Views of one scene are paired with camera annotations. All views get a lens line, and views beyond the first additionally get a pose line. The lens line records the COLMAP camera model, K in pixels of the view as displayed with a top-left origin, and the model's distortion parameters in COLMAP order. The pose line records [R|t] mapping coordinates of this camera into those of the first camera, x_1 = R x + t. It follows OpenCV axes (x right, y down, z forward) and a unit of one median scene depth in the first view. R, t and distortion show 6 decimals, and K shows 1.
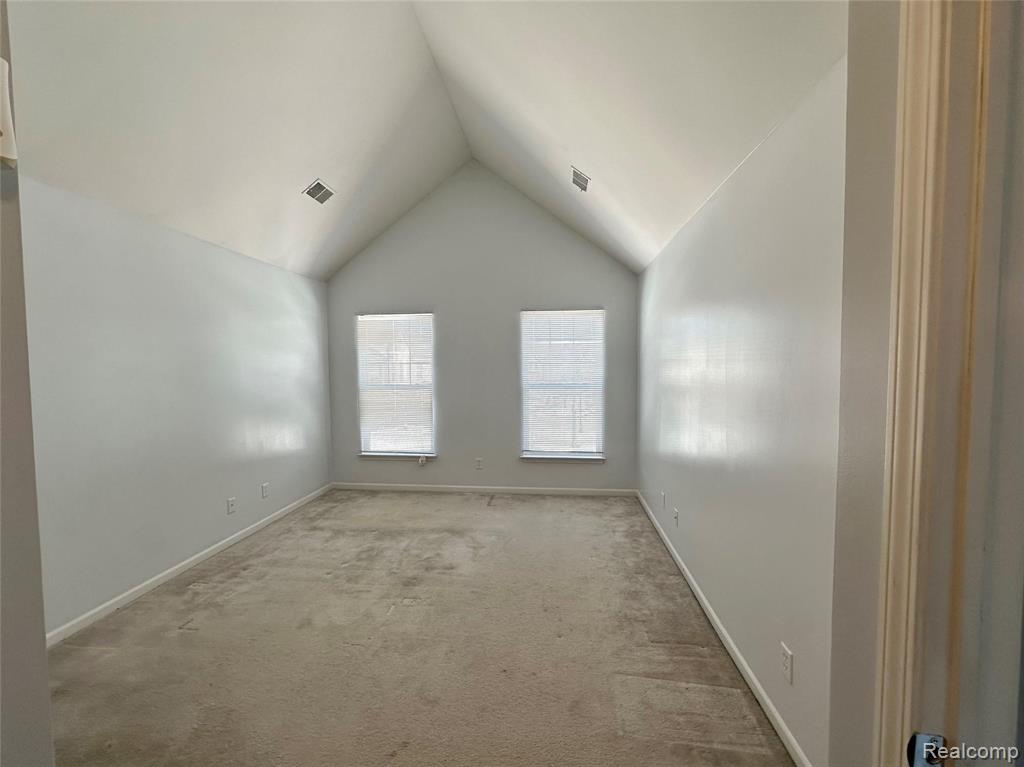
lens RADIAL K [[407.9, 0, 517.5], [0, 407.9, 381.8], [0, 0, 1]] dist [-0.004597, 0.000574]
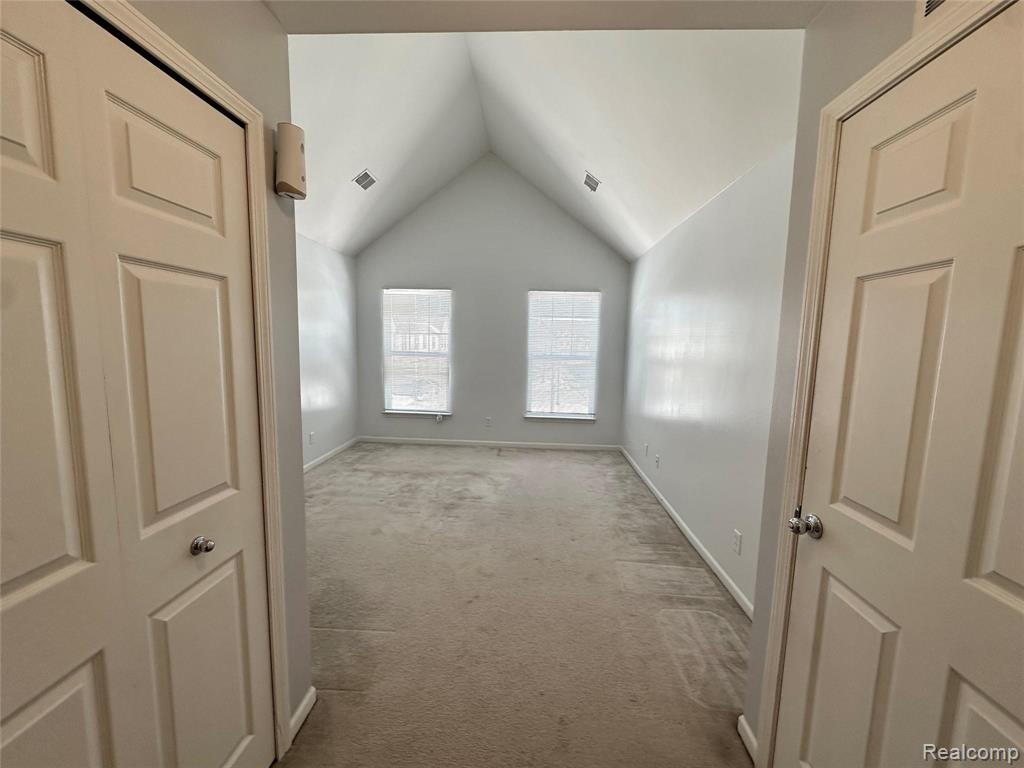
lens RADIAL K [[407.9, 0, 506.2], [0, 407.9, 384.4], [0, 0, 1]] dist [-0.004597, 0.000574]
pose [[0.998268, 0.025790, 0.052882, -0.136260], [-0.029097, 0.997605, 0.062756, 0.024059], [-0.051137, -0.064186, 0.996627, -0.199649]]
